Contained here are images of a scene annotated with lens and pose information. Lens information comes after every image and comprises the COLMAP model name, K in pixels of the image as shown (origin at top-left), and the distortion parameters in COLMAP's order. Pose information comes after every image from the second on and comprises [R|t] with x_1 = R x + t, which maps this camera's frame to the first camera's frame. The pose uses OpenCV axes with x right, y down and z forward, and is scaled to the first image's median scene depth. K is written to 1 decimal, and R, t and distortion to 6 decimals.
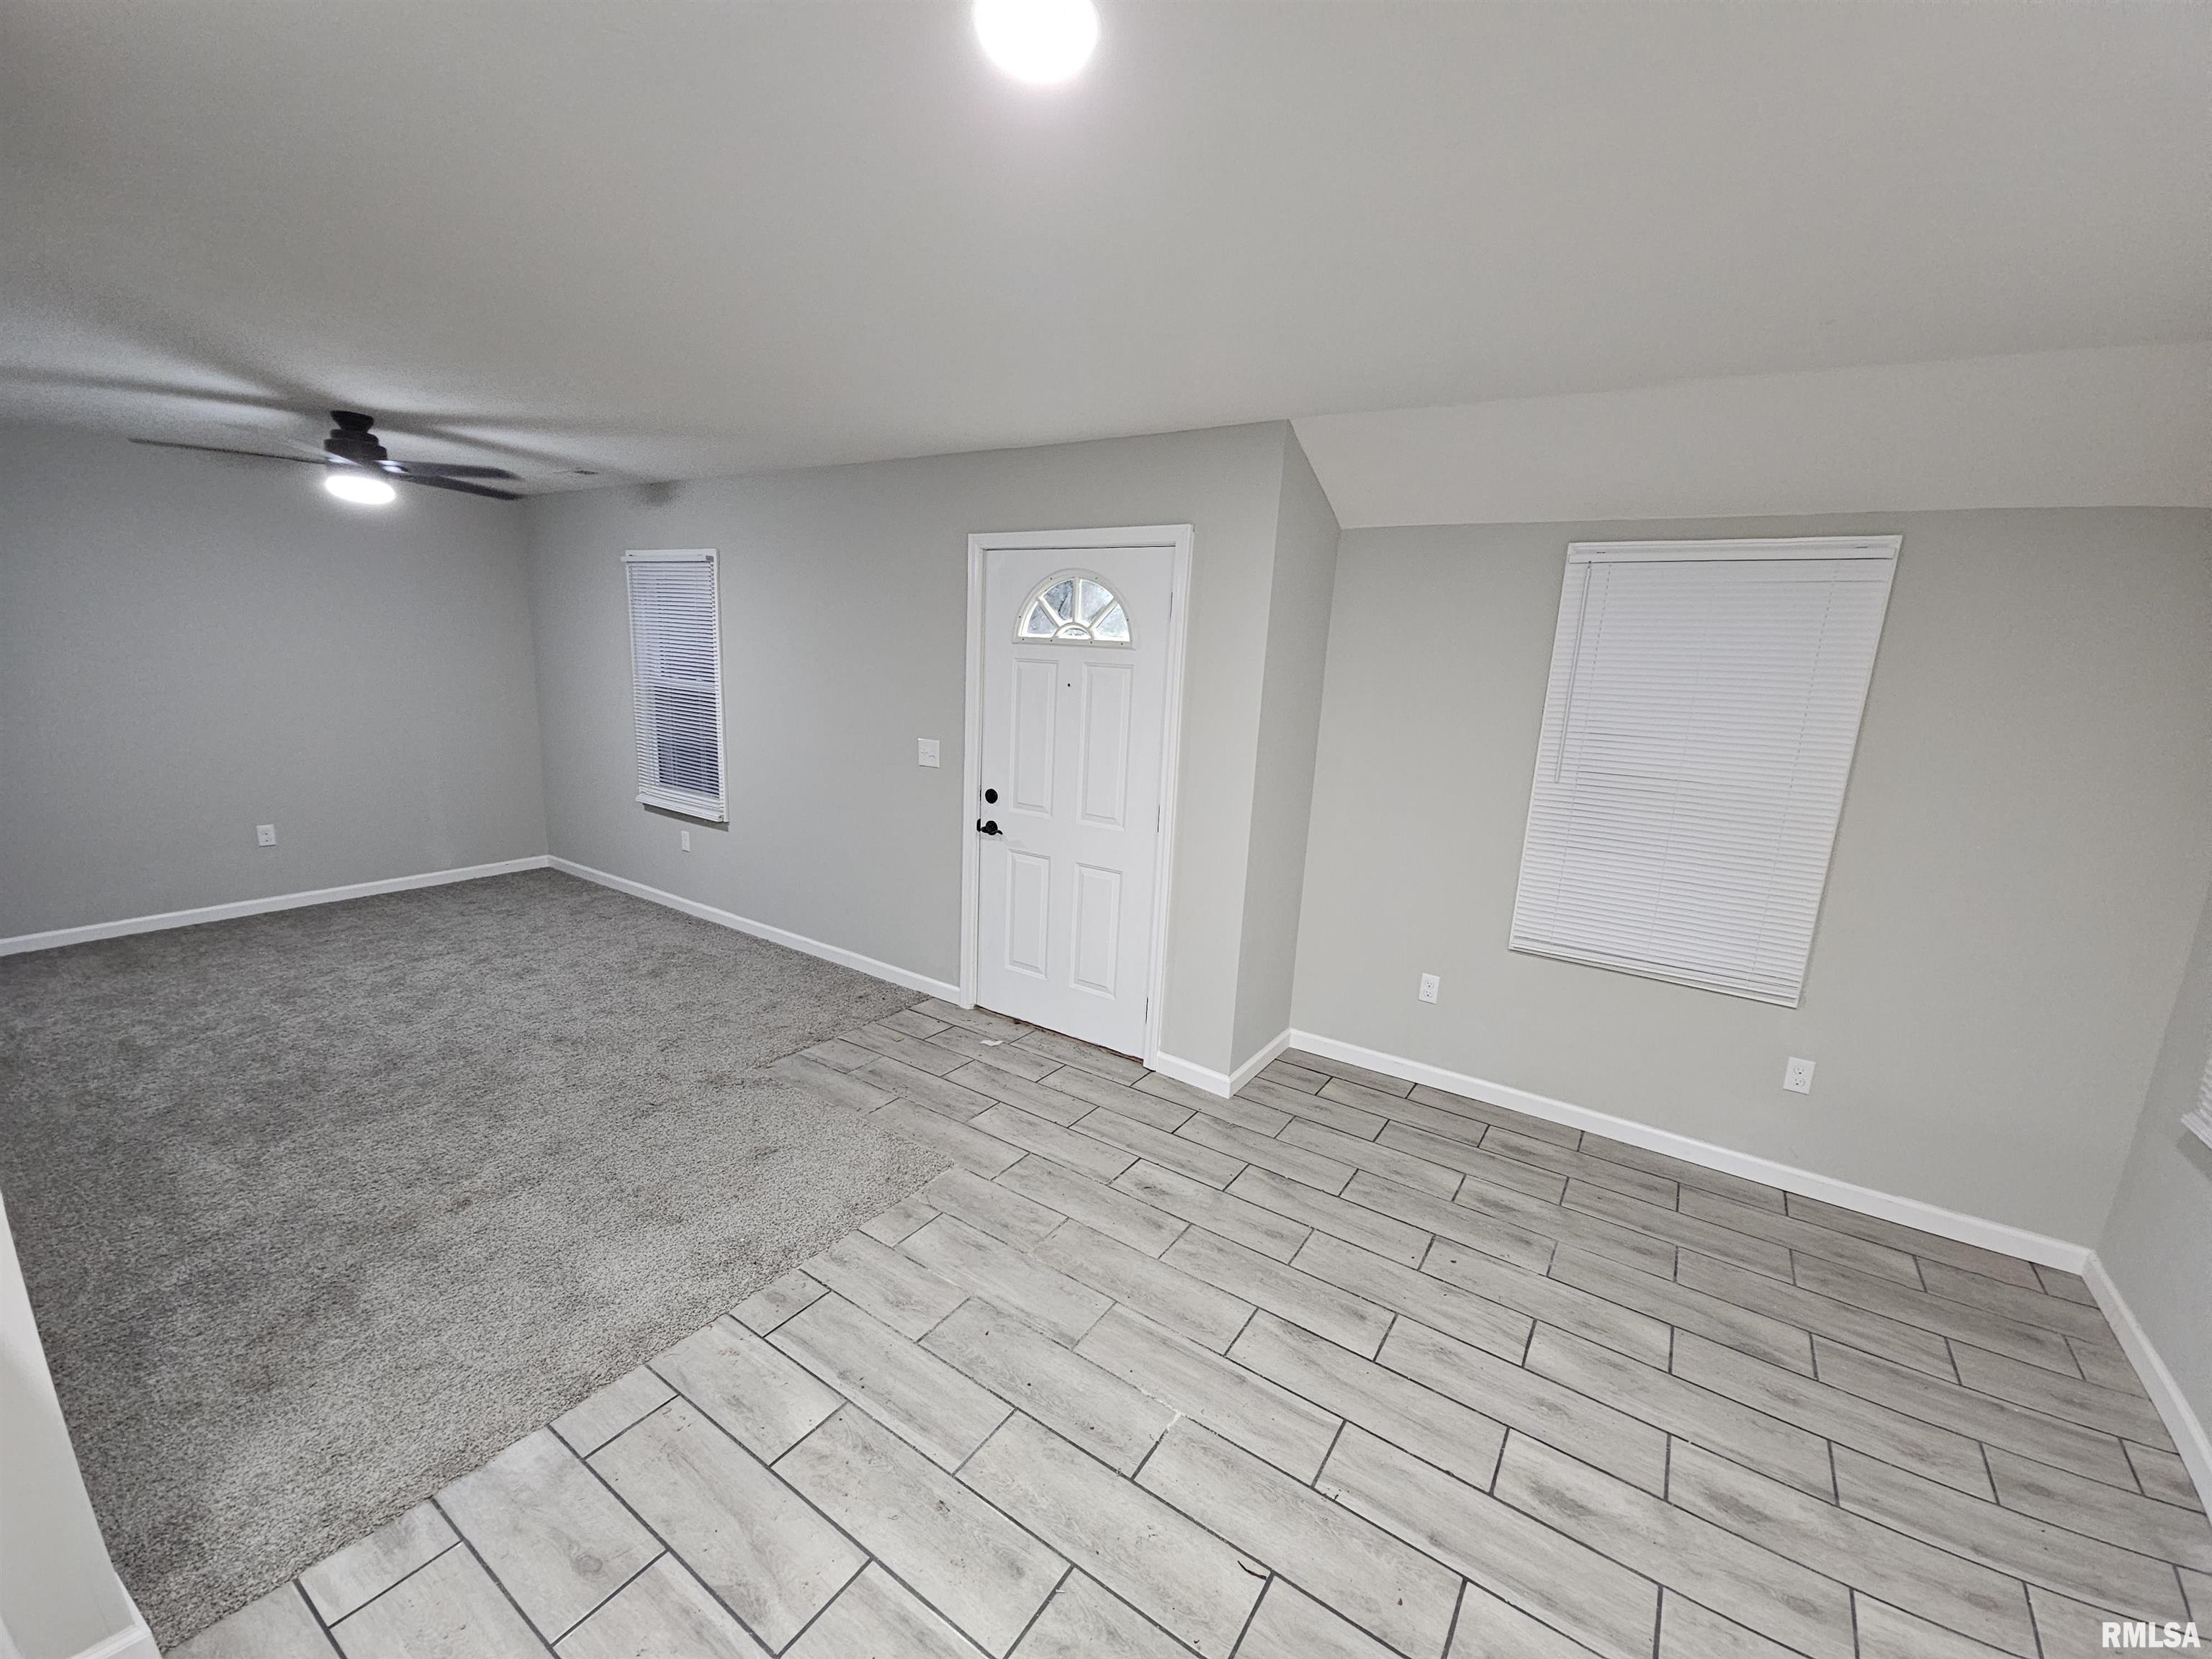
lens RADIAL K [[897.5, 0, 1107.4], [0, 897.5, 839.9], [0, 0, 1]] dist [0.000858, -0.004565]
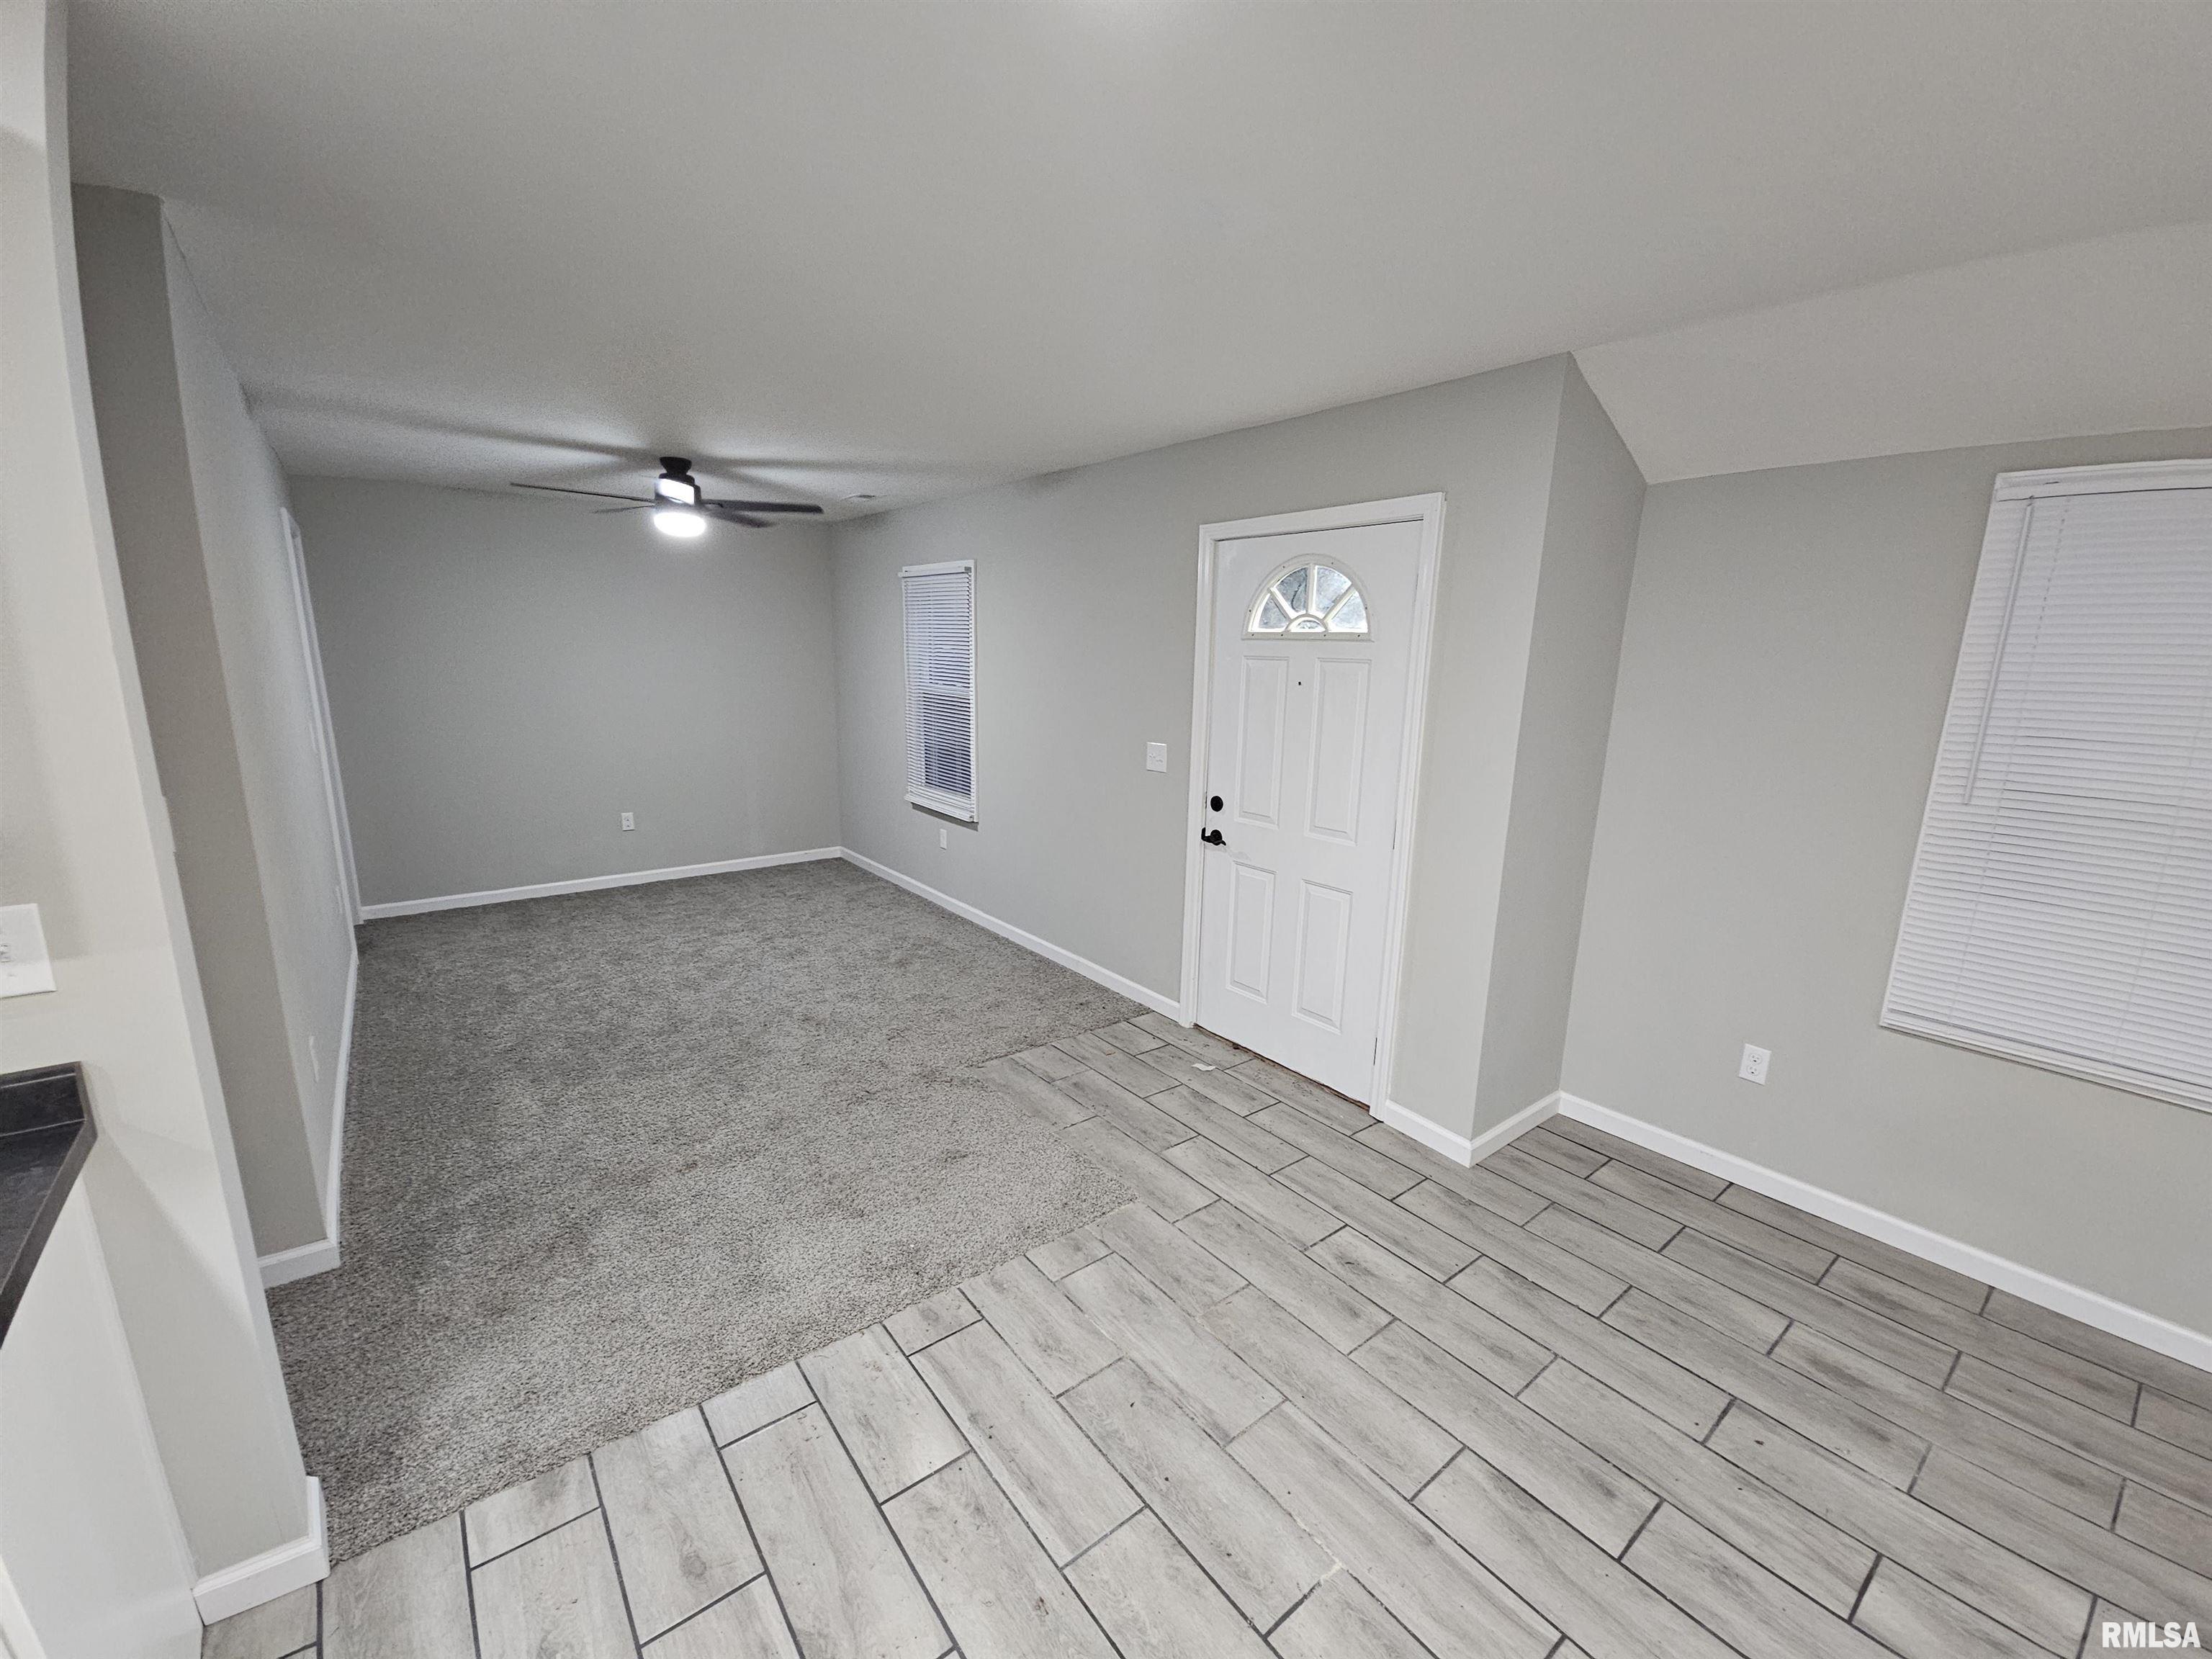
lens RADIAL K [[897.8, 0, 1103.6], [0, 897.8, 838.4], [0, 0, 1]] dist [-0.000595, -0.000219]
pose [[0.948581, 0.036622, -0.314408, 0.072944], [-0.038934, 0.999241, -0.001075, -0.009254], [0.314130, 0.013261, 0.949287, 0.097329]]
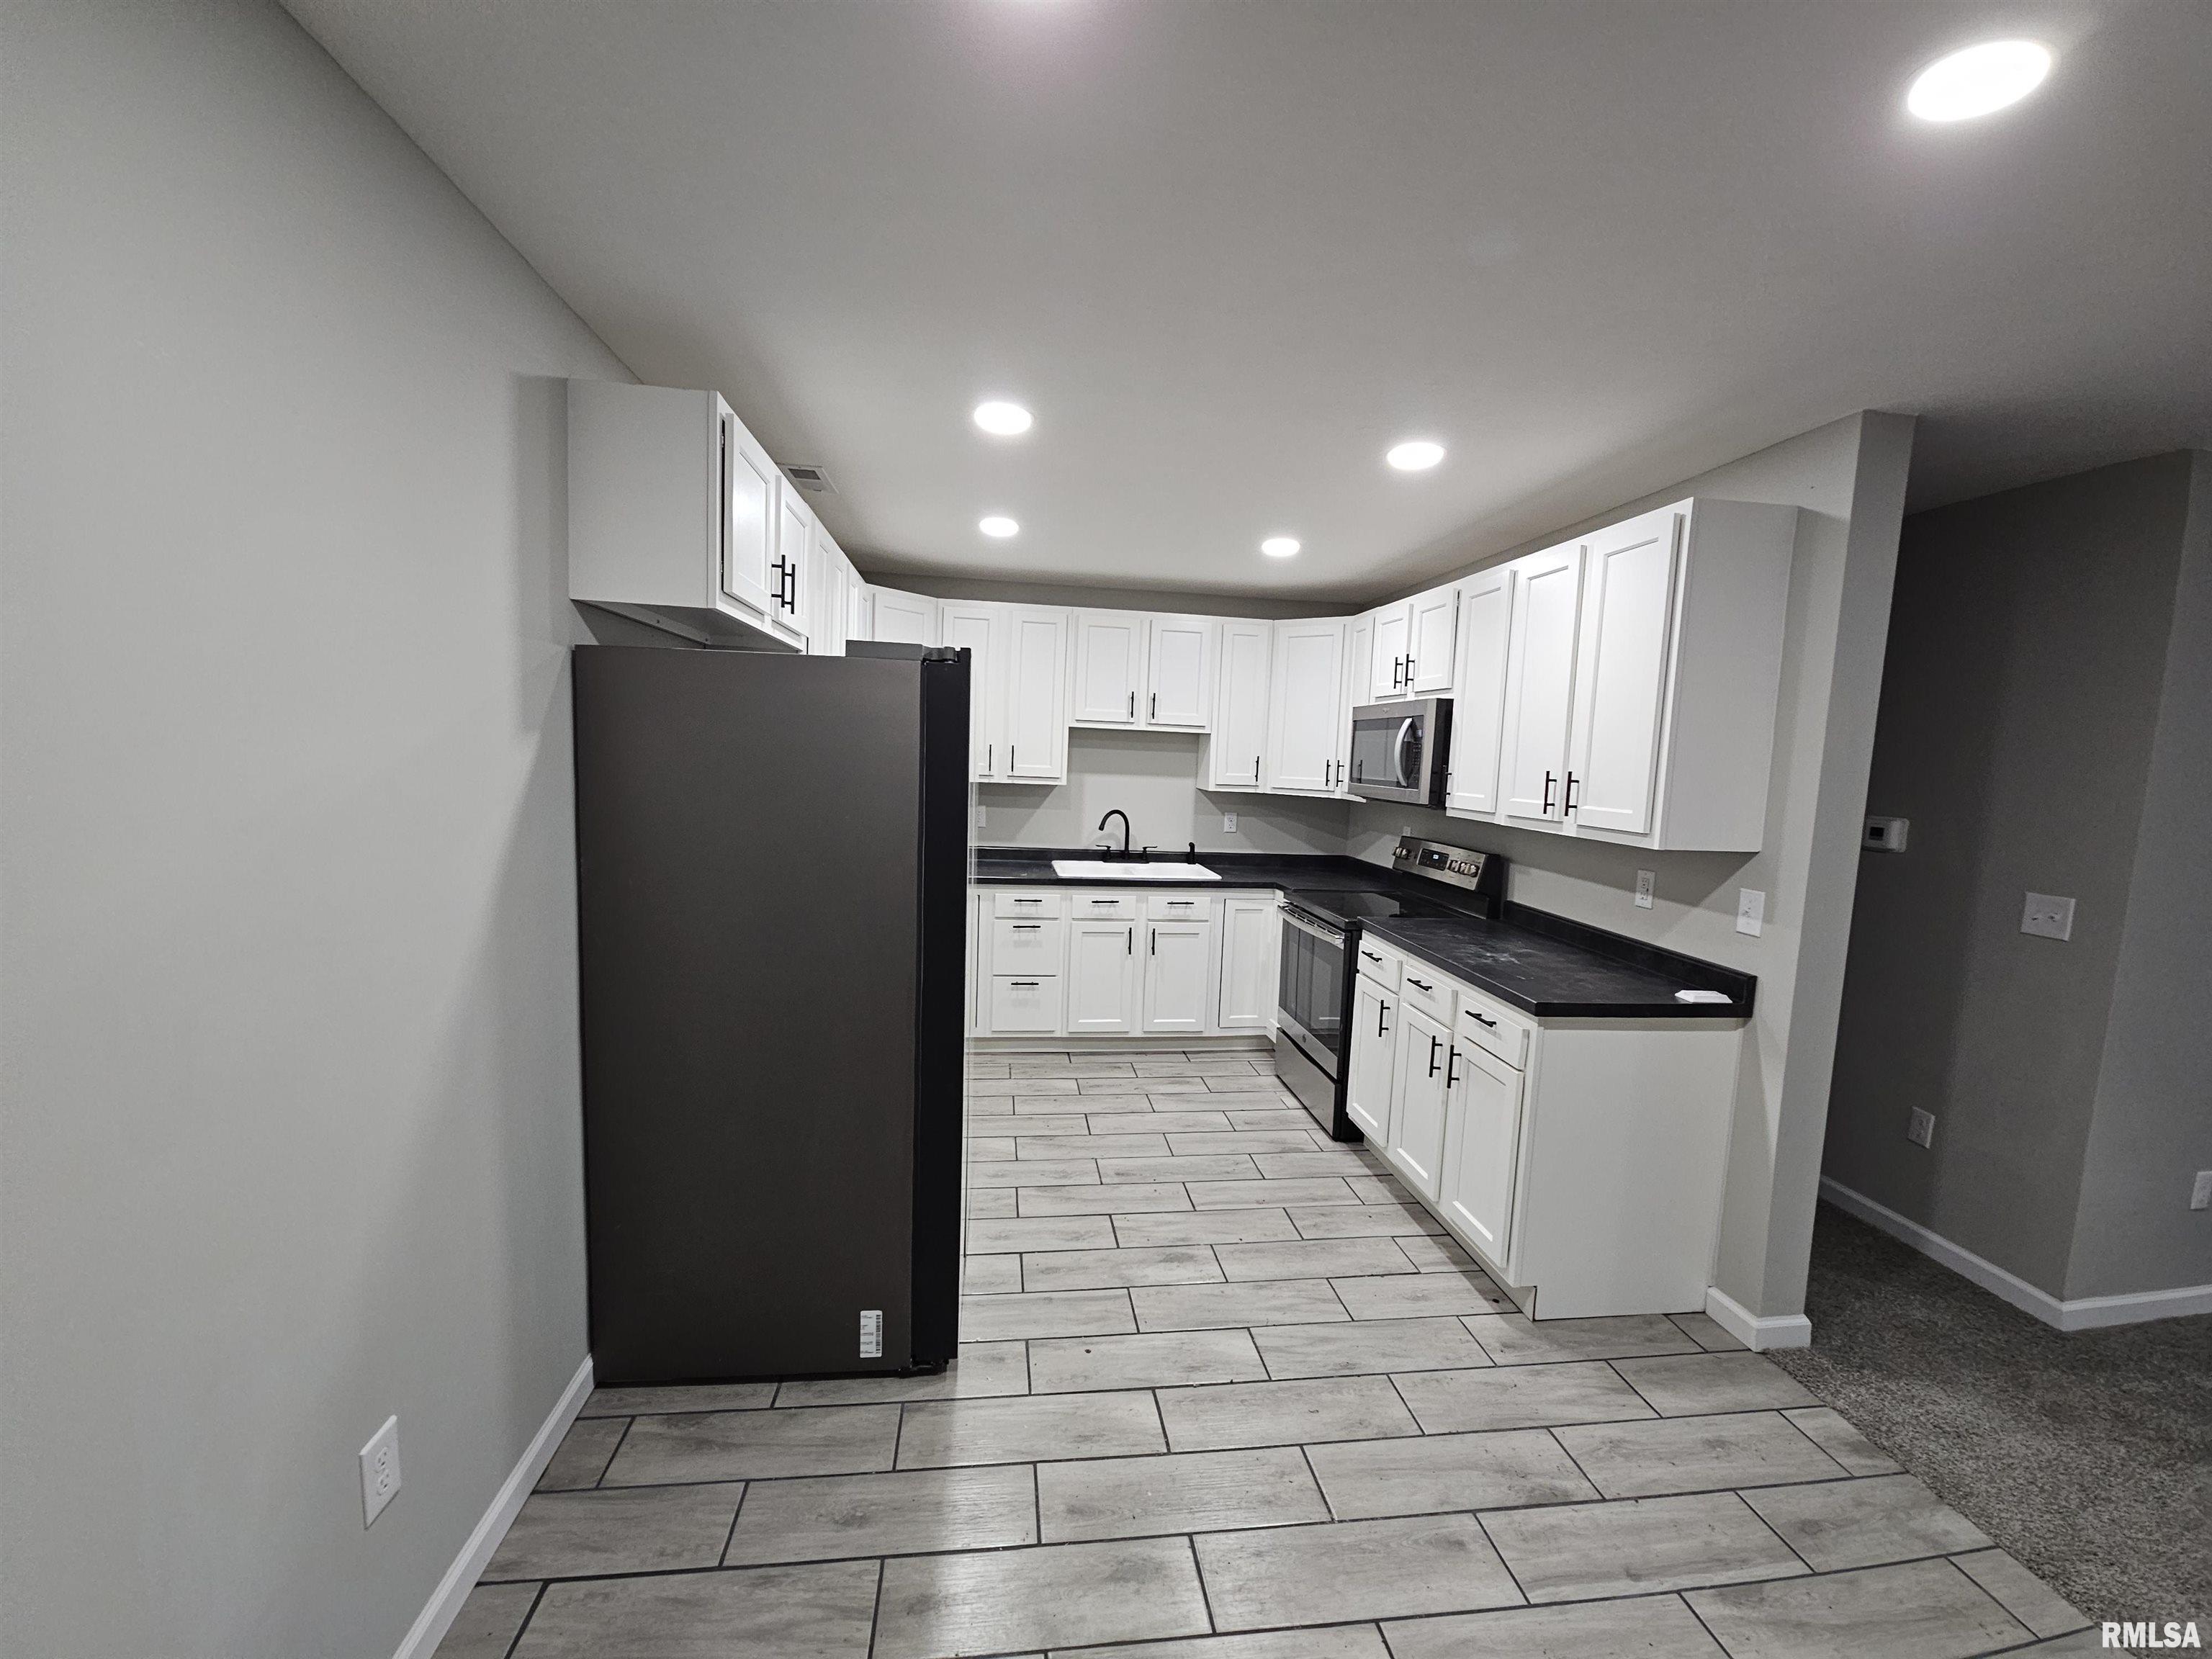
lens RADIAL K [[897.2, 0, 1099.1], [0, 897.2, 839.0], [0, 0, 1]] dist [0.002143, 0.000184]
pose [[-0.754424, -0.015926, -0.656194, 0.488167], [-0.212209, 0.951936, 0.220872, -0.061650], [0.621138, 0.305881, -0.721543, 0.529348]]
